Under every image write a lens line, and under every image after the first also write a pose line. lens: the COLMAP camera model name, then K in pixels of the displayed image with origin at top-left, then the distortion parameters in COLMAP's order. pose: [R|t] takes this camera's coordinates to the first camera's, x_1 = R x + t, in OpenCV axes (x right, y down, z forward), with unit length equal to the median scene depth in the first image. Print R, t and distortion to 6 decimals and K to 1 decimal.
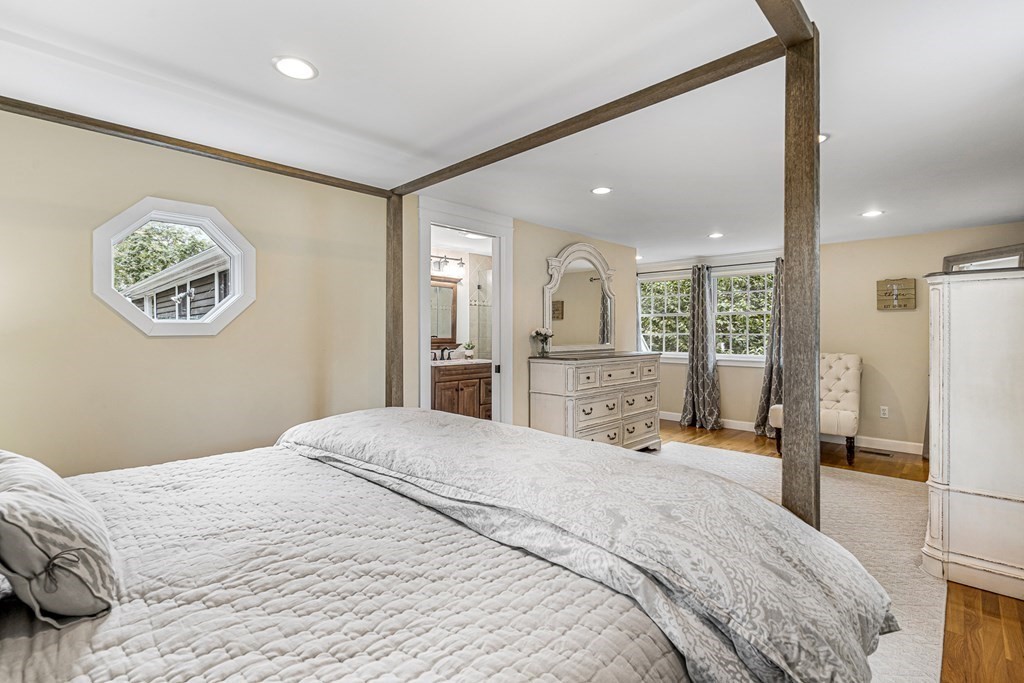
lens RADIAL K [[465.5, 0, 511.5], [0, 465.5, 334.5], [0, 0, 1]] dist [-0.001351, 0.000942]
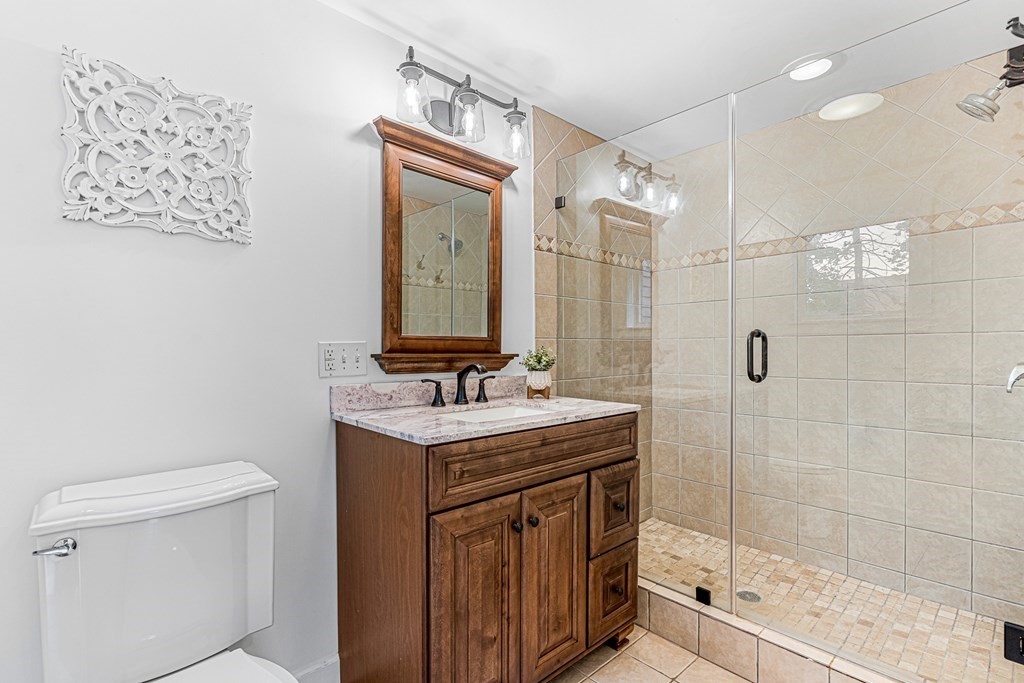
lens RADIAL K [[465.5, 0, 510.6], [0, 465.5, 349.3], [0, 0, 1]] dist [-0.001351, 0.000942]
pose [[0.998414, -0.008296, -0.055676, -0.093317], [0.007926, 0.999945, -0.006864, 0.018867], [0.055730, 0.006412, 0.998425, 0.659288]]
